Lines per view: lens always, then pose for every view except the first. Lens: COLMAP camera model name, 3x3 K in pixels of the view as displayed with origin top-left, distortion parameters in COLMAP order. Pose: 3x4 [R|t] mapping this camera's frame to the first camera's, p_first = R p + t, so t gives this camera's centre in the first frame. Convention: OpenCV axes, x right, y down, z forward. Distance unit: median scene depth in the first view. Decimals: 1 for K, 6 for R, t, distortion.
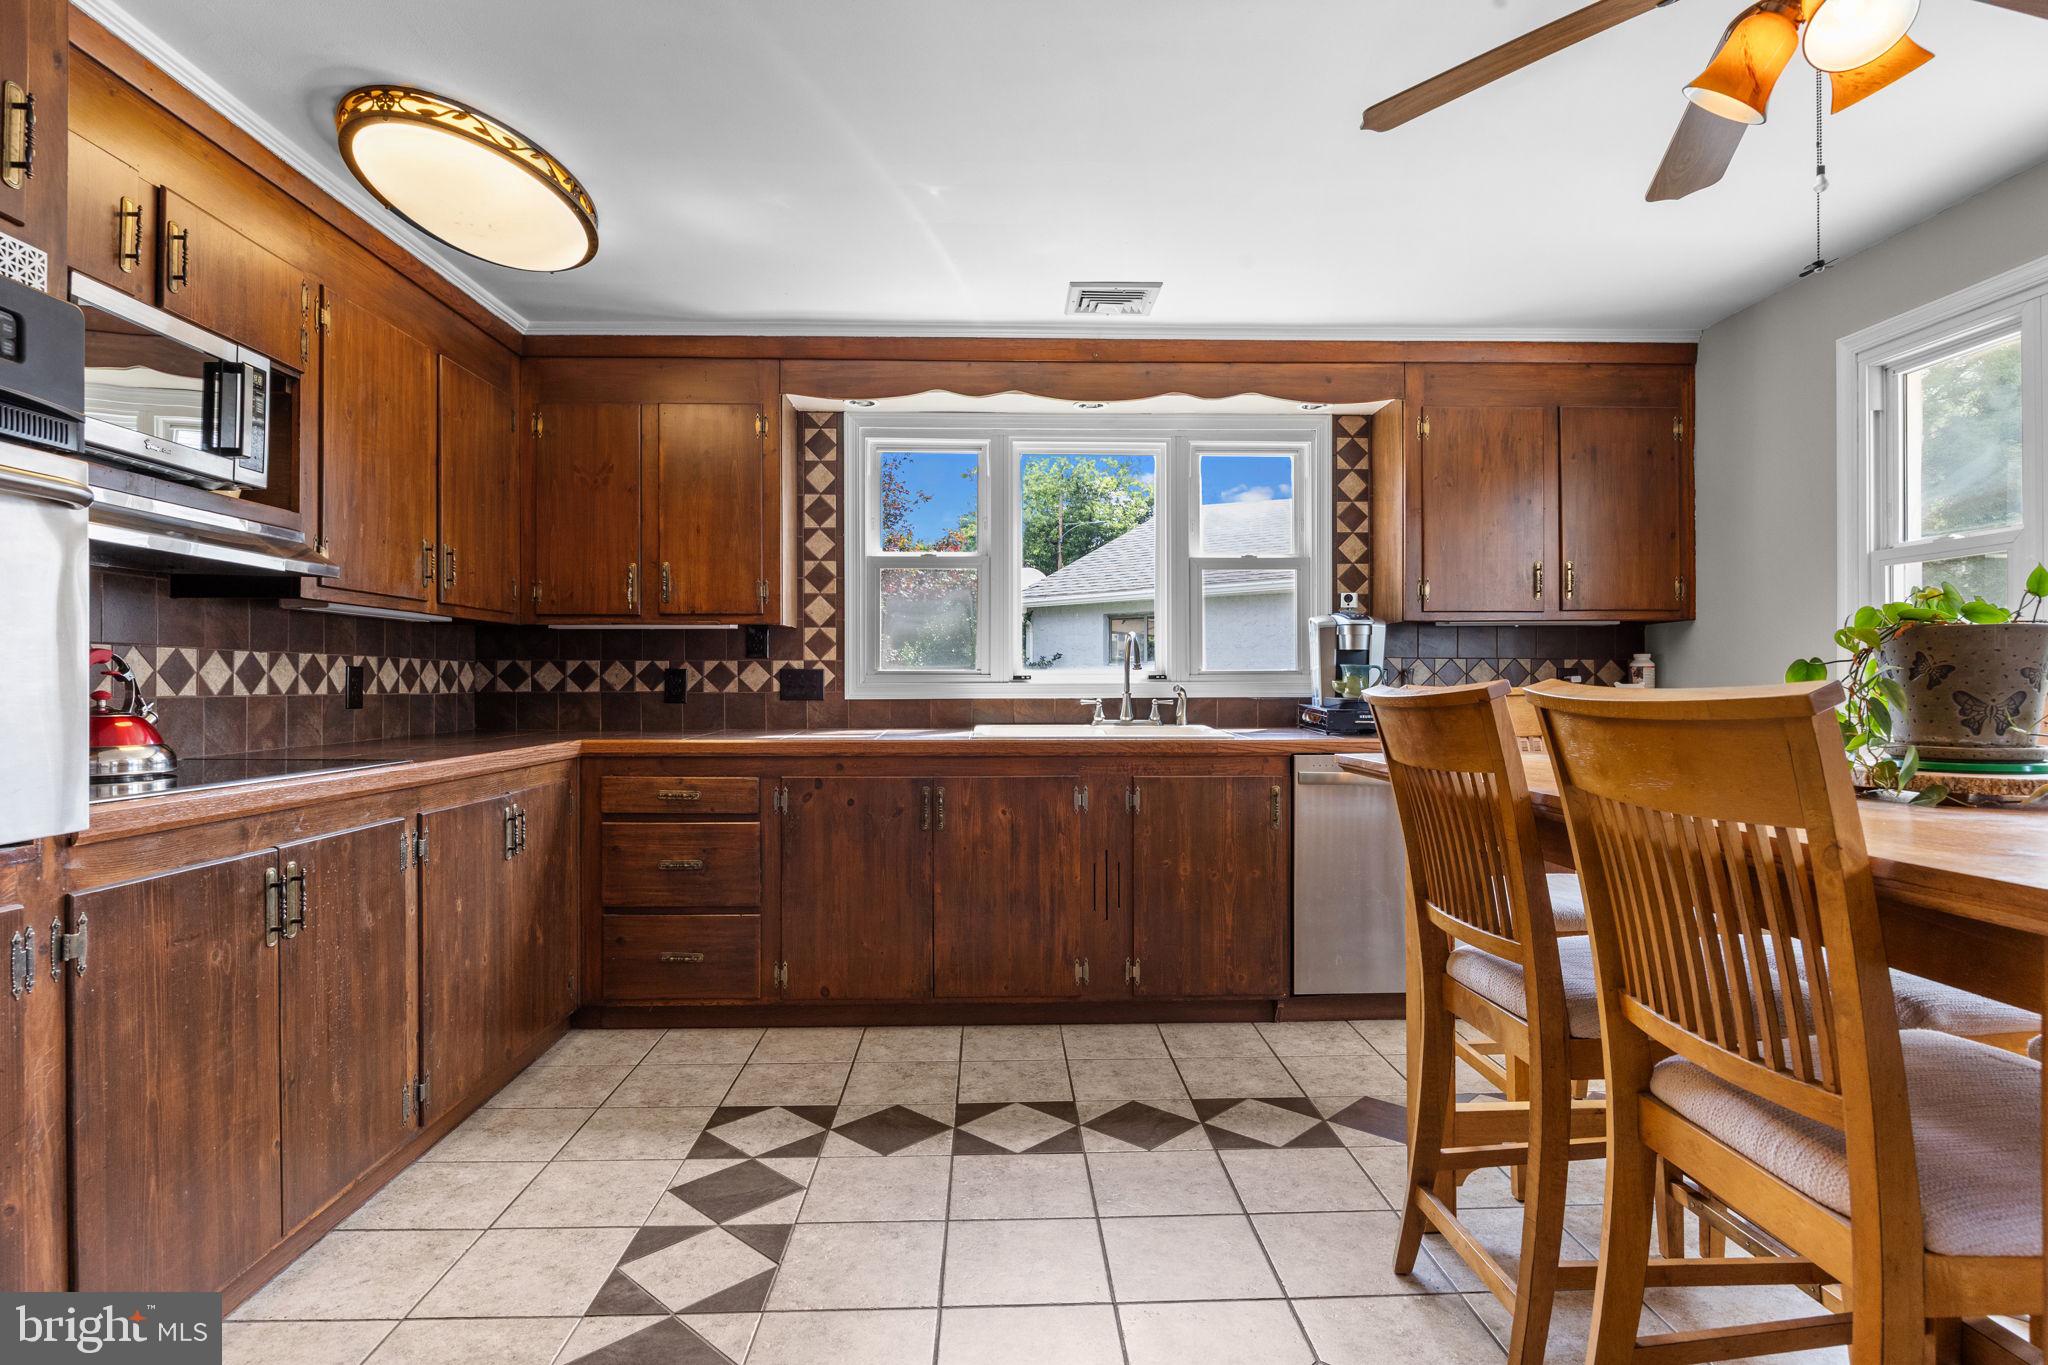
lens RADIAL K [[1069.3, 0, 1027.2], [0, 1069.3, 682.0], [0, 0, 1]] dist [-0.007669, 0.000316]
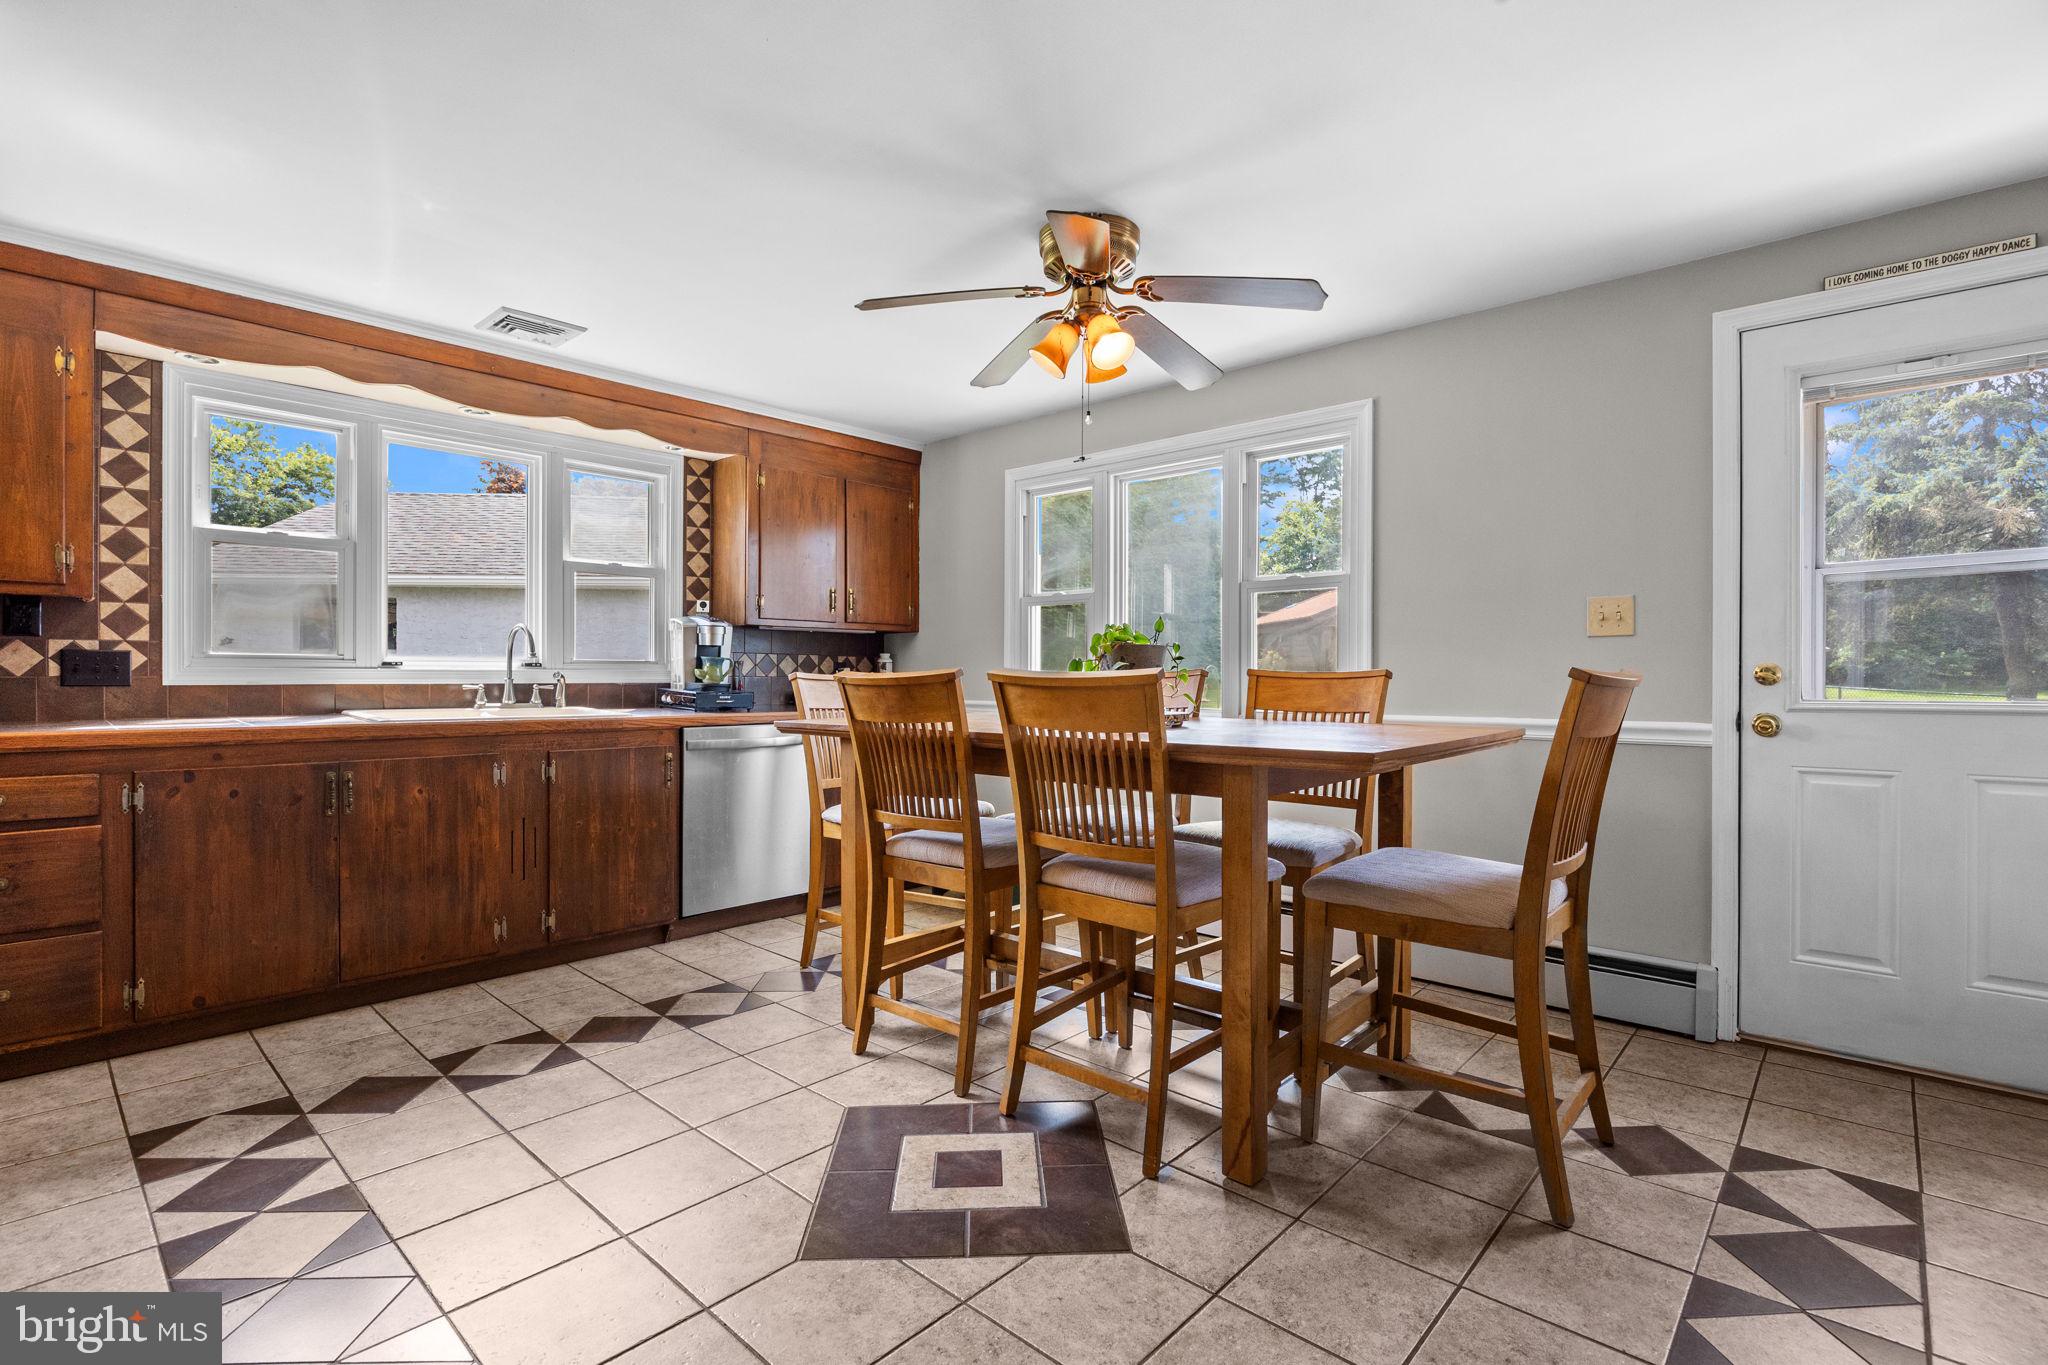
lens RADIAL K [[941.9, 0, 1024.7], [0, 941.9, 681.2], [0, 0, 1]] dist [-0.003412, -0.000582]
pose [[0.704548, 0.000930, 0.709656, -0.256574], [-0.006573, 0.999965, 0.005216, 0.004936], [-0.709626, -0.008339, 0.704529, -0.070171]]
